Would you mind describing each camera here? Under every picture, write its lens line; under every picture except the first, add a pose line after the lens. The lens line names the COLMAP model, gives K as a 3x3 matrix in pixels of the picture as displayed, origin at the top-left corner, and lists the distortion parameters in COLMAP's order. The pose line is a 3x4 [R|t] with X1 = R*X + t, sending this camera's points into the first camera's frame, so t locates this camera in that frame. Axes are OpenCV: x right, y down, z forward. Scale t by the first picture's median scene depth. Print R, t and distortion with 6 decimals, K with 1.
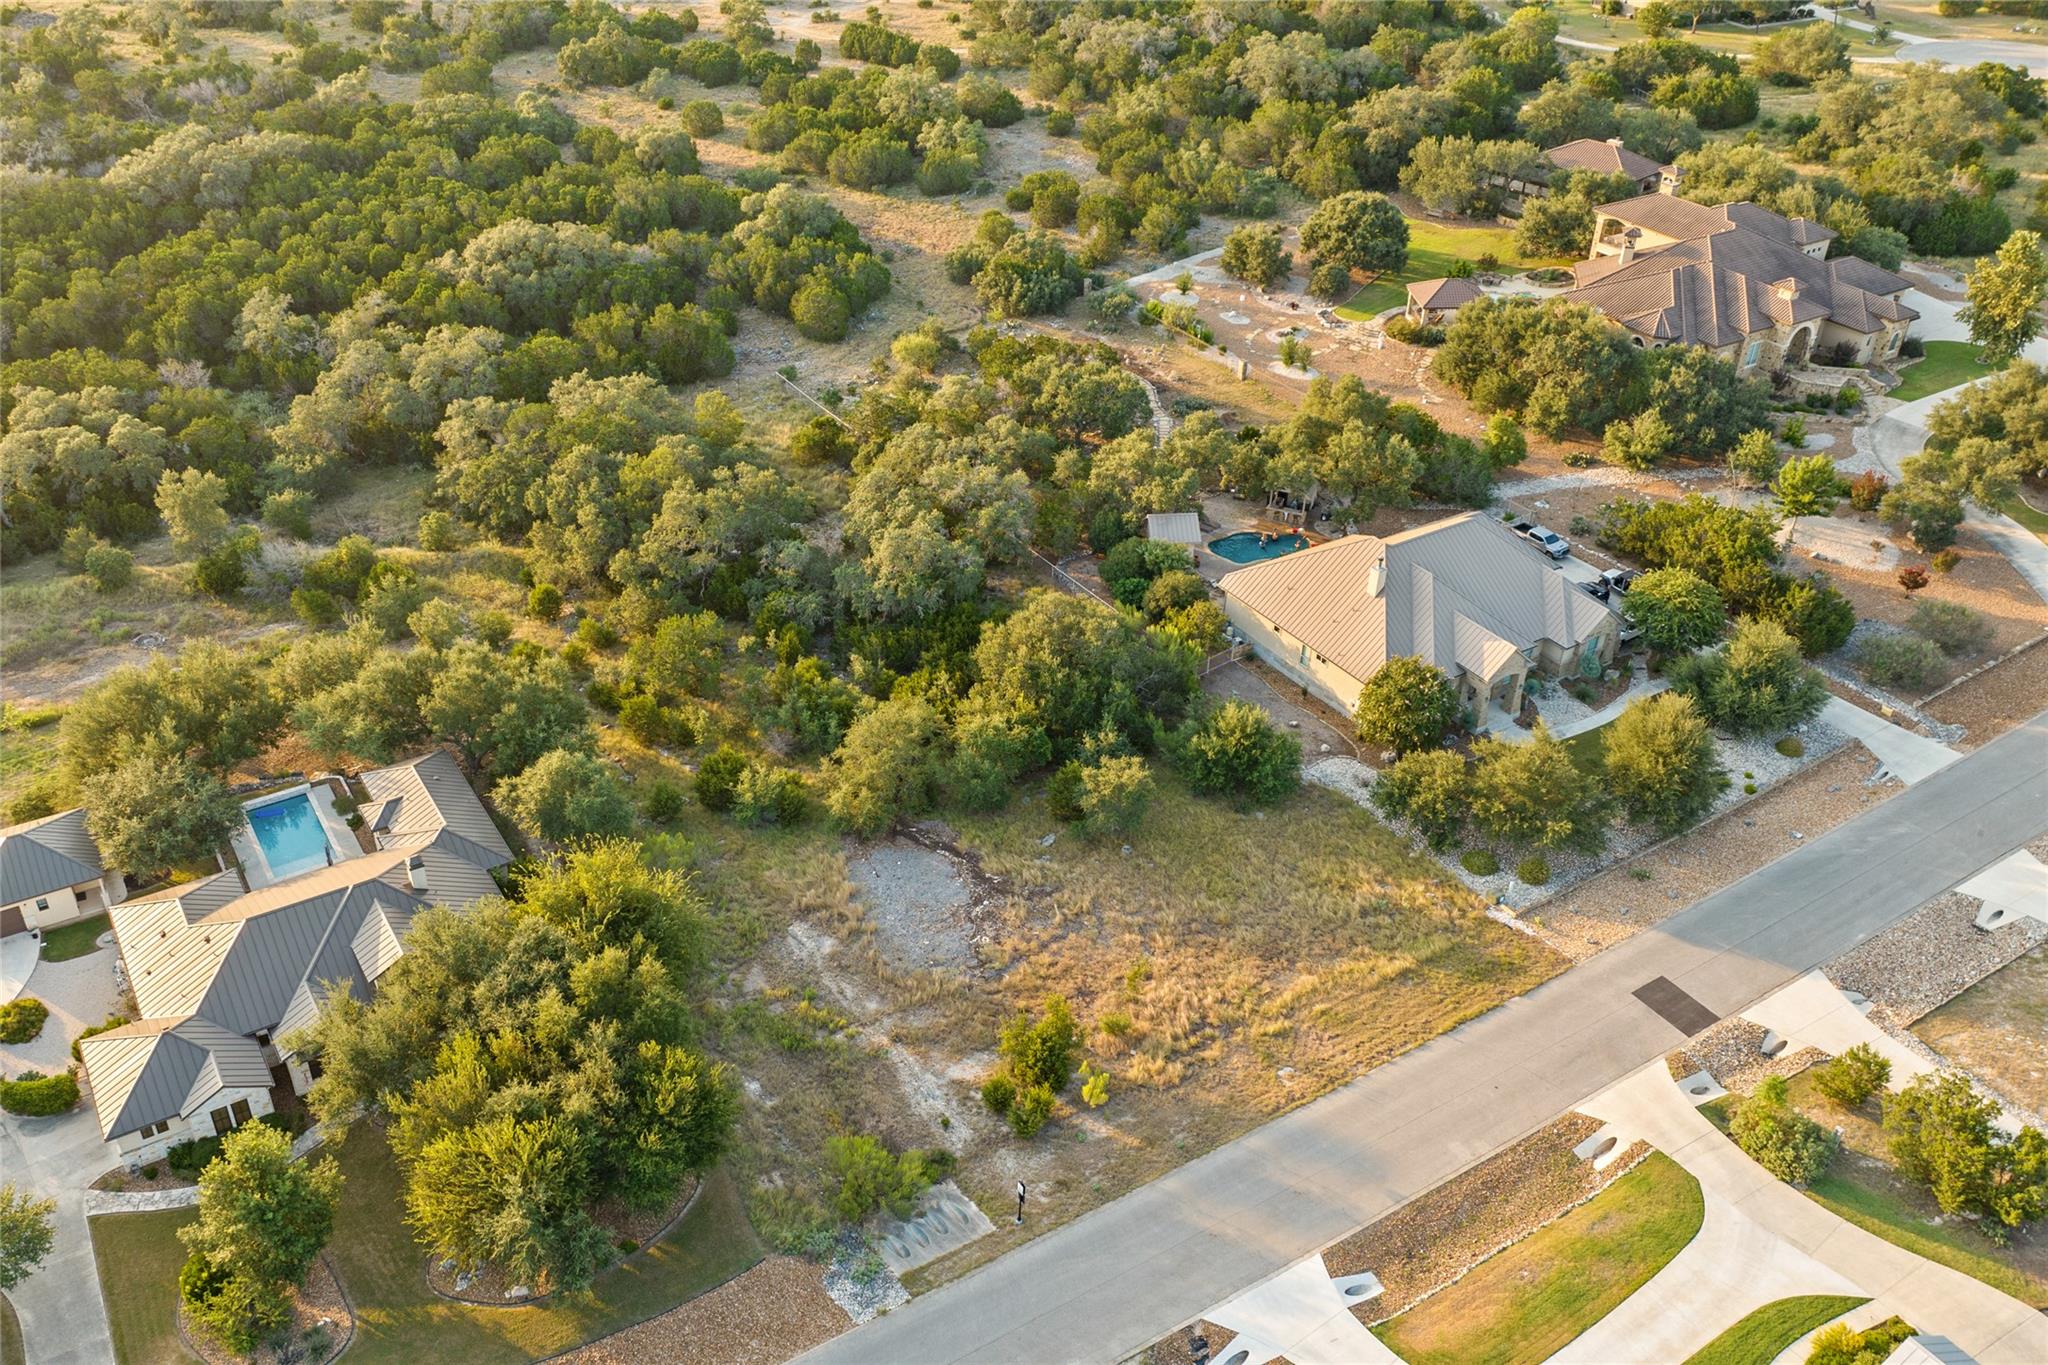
lens RADIAL K [[1703.1, 0, 912.8], [0, 1703.1, 671.7], [0, 0, 1]] dist [-0.010028, -0.021107]
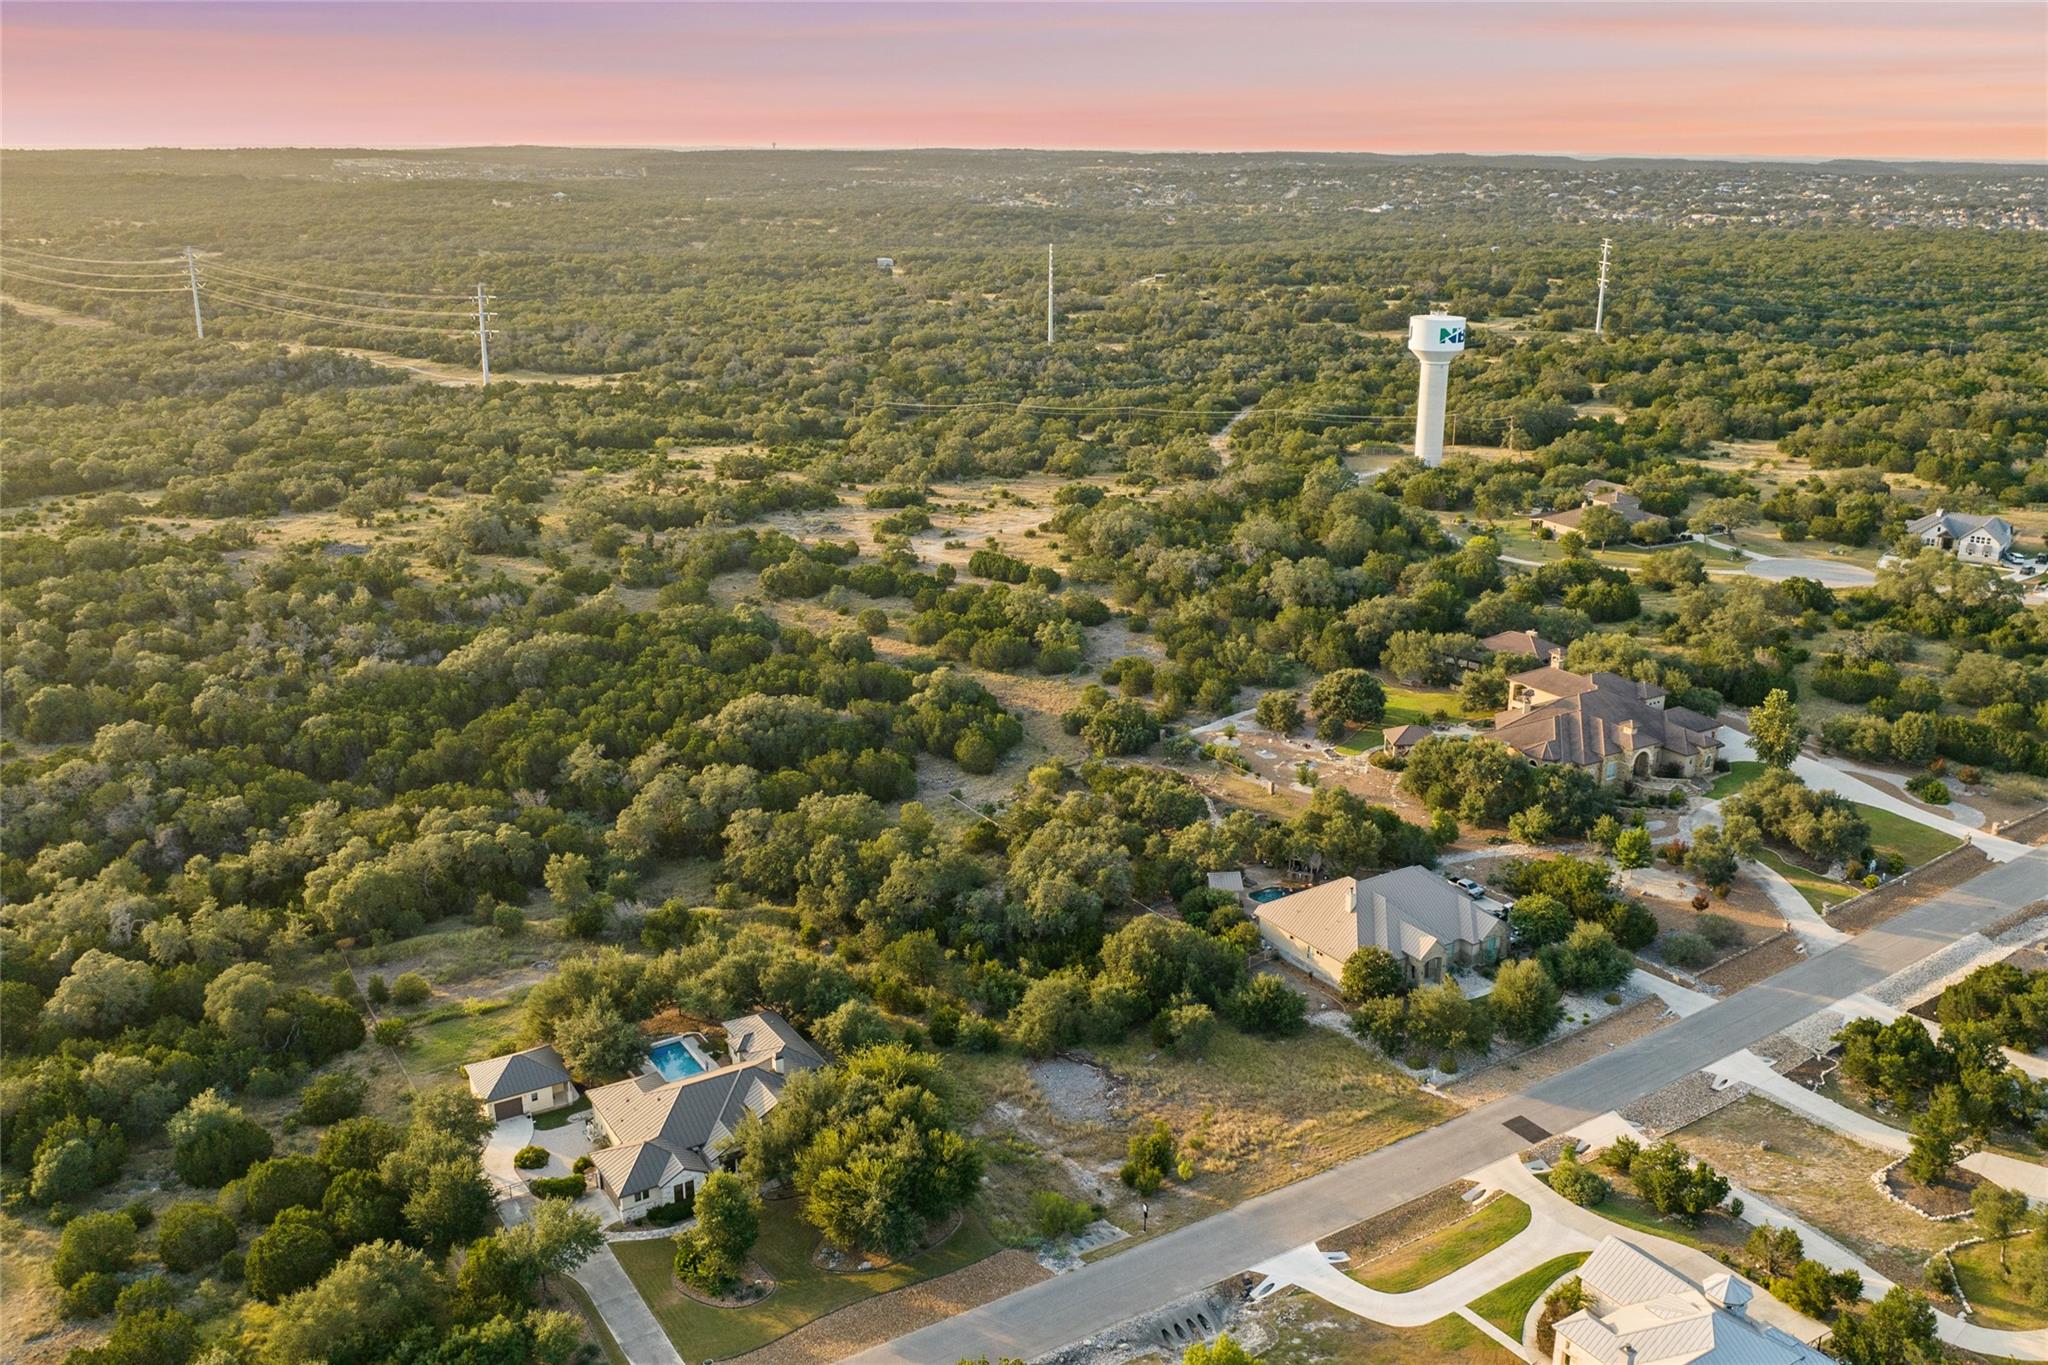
lens RADIAL K [[1701.1, 0, 1032.8], [0, 1701.1, 678.3], [0, 0, 1]] dist [-0.004182, -0.042836]
pose [[0.999624, -0.008984, 0.025902, -0.063309], [0.015631, 0.962941, -0.269258, 0.164535], [-0.022523, 0.269562, 0.962720, -0.571070]]
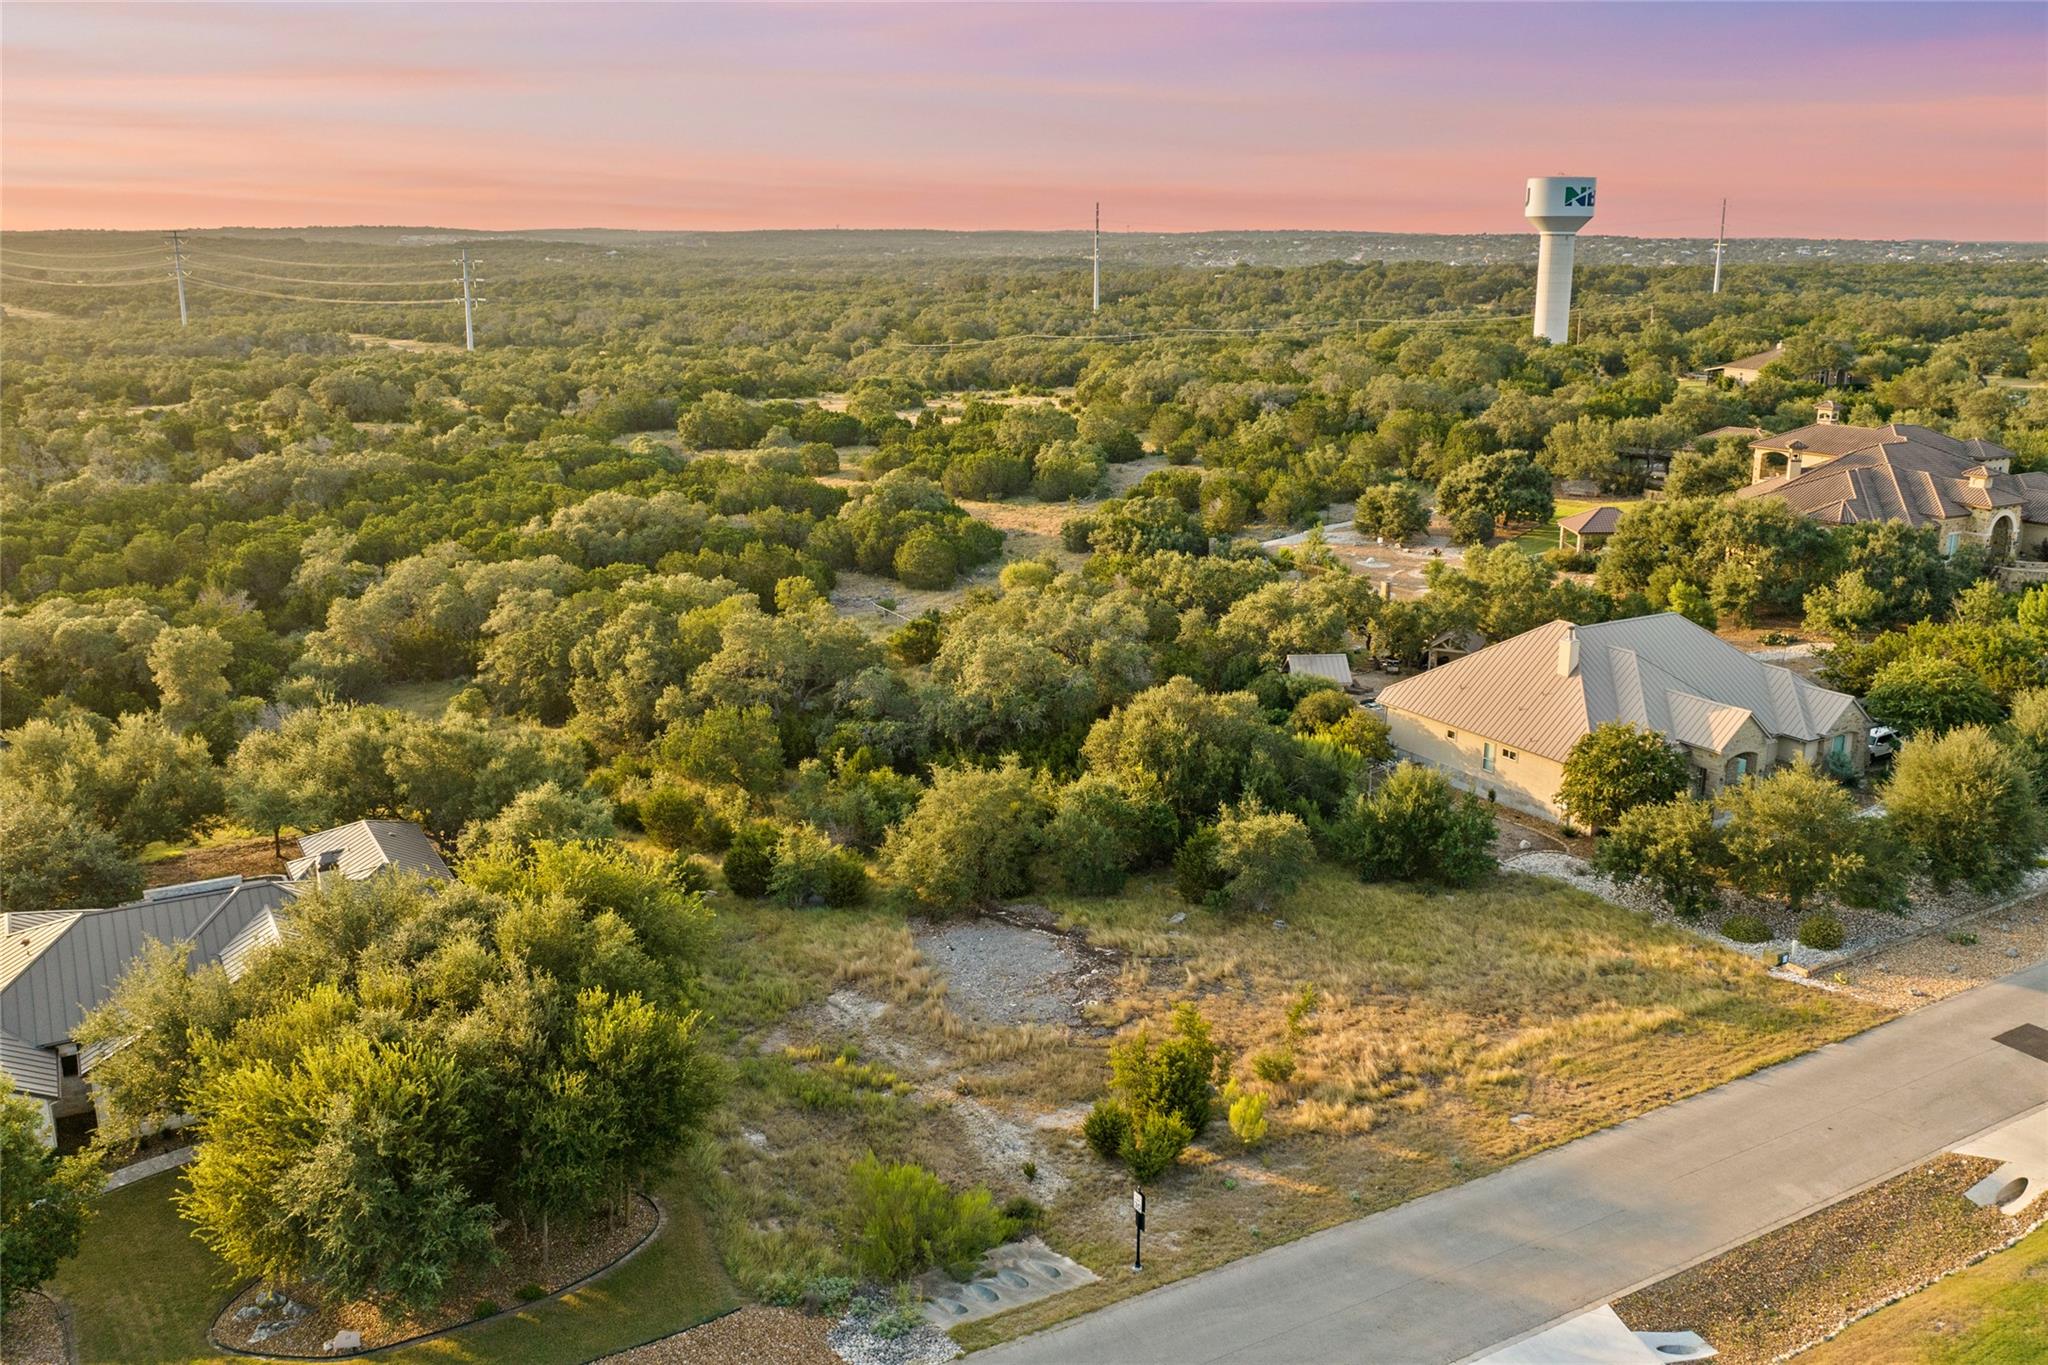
lens RADIAL K [[1701.1, 0, 1032.8], [0, 1701.1, 678.3], [0, 0, 1]] dist [-0.004182, -0.042836]
pose [[0.999956, -0.000888, -0.009296, 0.019460], [-0.002121, 0.947862, -0.318673, 0.213990], [0.009094, 0.318679, 0.947819, 0.211656]]
